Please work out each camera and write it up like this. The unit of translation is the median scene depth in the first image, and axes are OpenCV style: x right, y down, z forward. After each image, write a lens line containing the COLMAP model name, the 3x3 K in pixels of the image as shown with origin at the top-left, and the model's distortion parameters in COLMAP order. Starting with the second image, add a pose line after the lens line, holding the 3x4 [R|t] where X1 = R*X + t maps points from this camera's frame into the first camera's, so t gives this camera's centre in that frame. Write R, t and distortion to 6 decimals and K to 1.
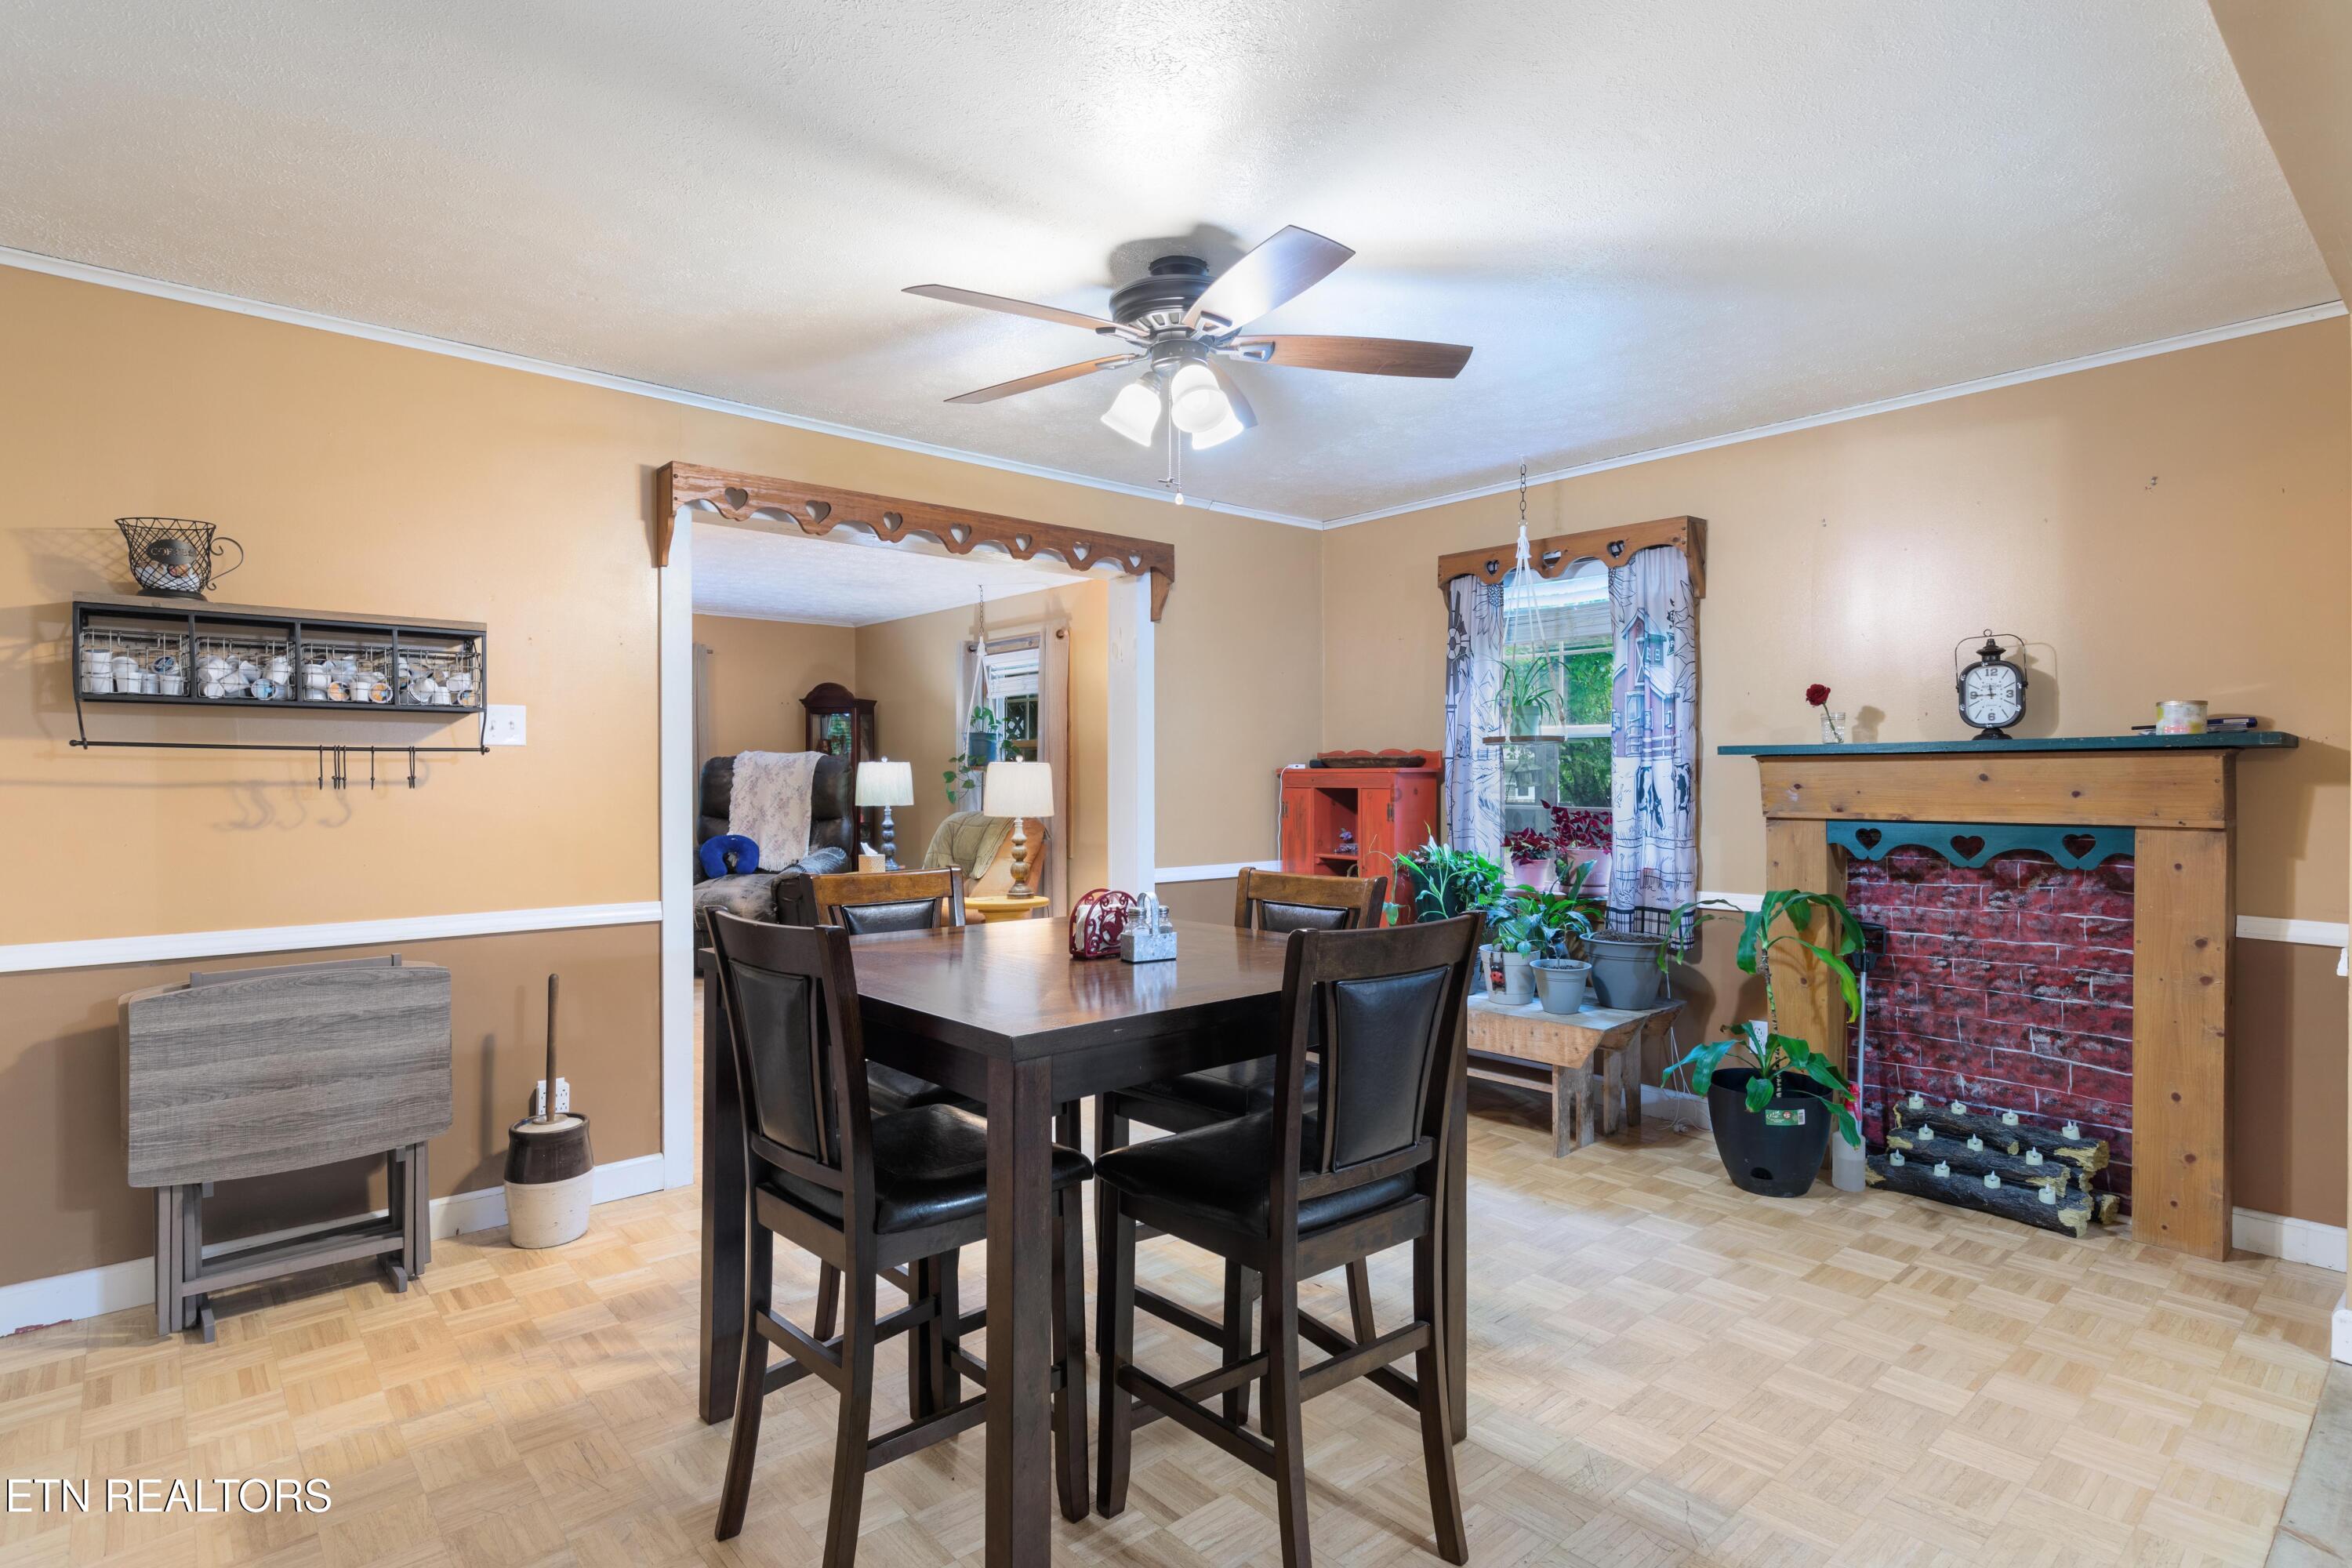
lens RADIAL K [[1189.7, 0, 1166.8], [0, 1189.7, 782.4], [0, 0, 1]] dist [0.012364, -0.005092]
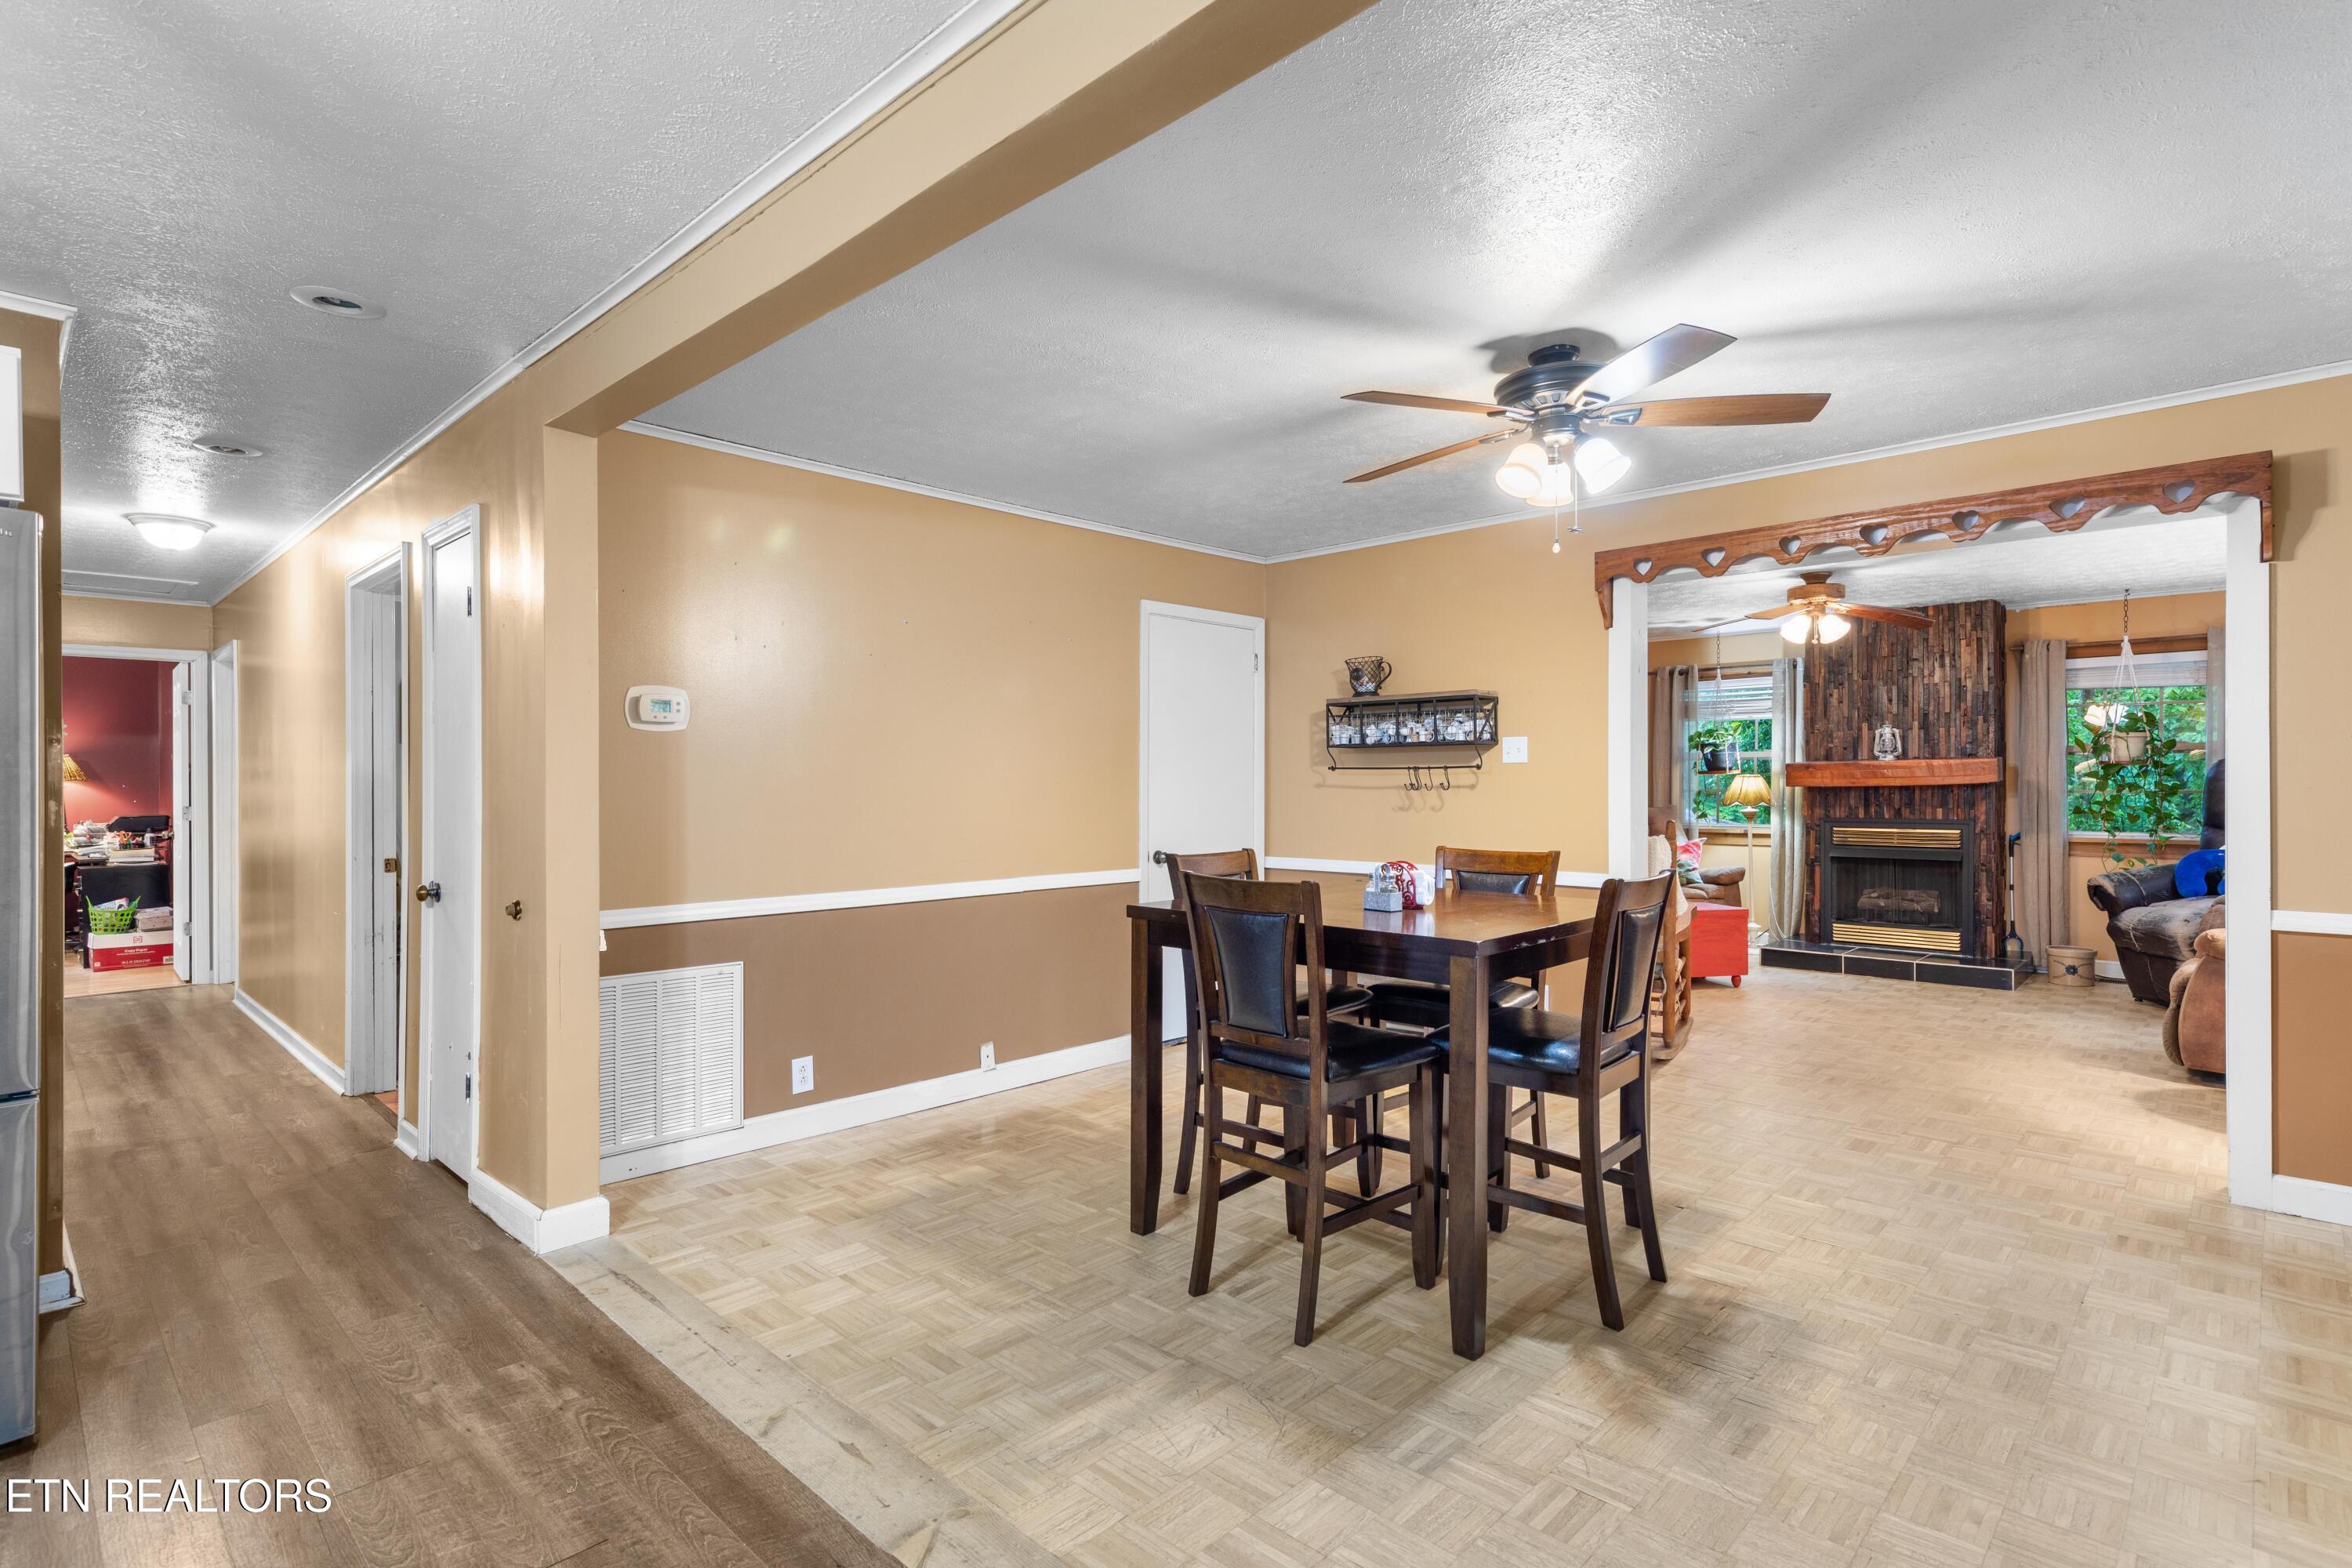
lens RADIAL K [[1119.3, 0, 1177.5], [0, 1119.3, 790.6], [0, 0, 1]] dist [0.012043, -0.001181]
pose [[0.096628, 0.004596, -0.995310, 0.778007], [-0.001182, 0.999989, 0.004503, -0.001011], [0.995320, 0.000742, 0.096632, 0.372028]]
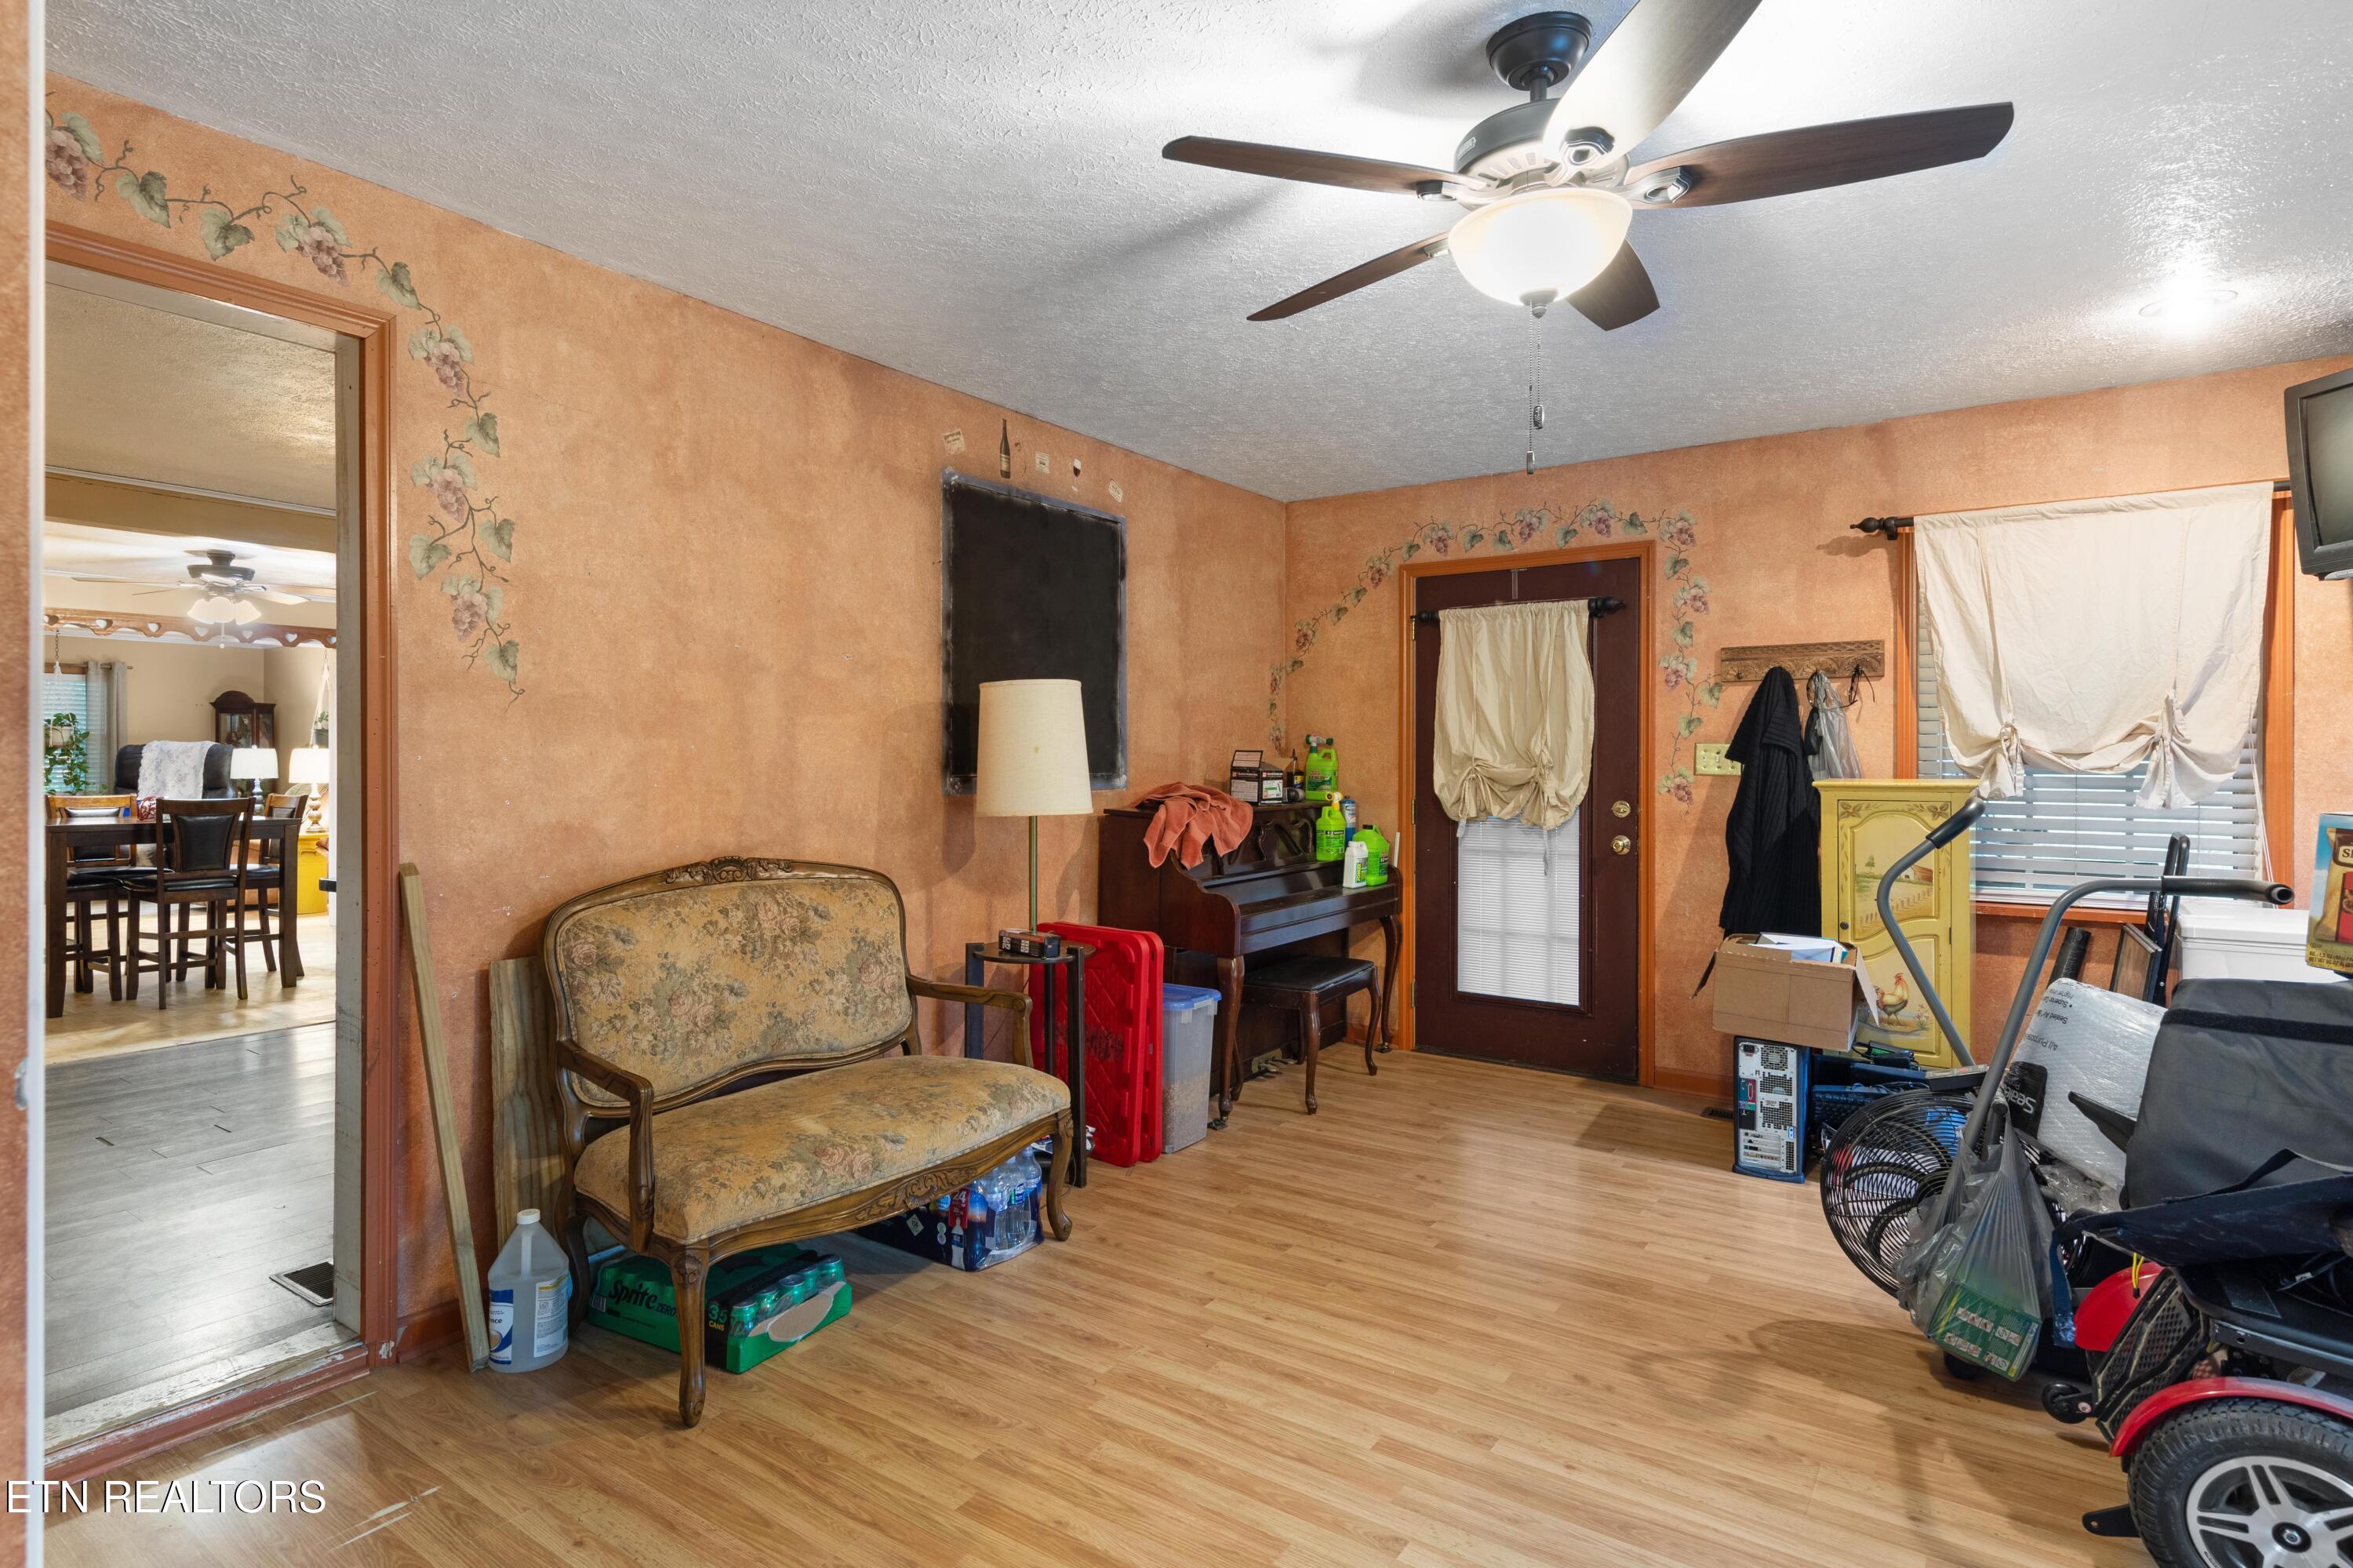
lens RADIAL K [[1200.7, 0, 1127.3], [0, 1200.7, 766.0], [0, 0, 1]] dist [-0.011460, -0.000044]
pose [[0.970073, 0.000866, 0.242812, 0.901256], [0.000036, 0.999993, -0.003711, 0.018797], [-0.242814, 0.003609, 0.970066, -1.372256]]
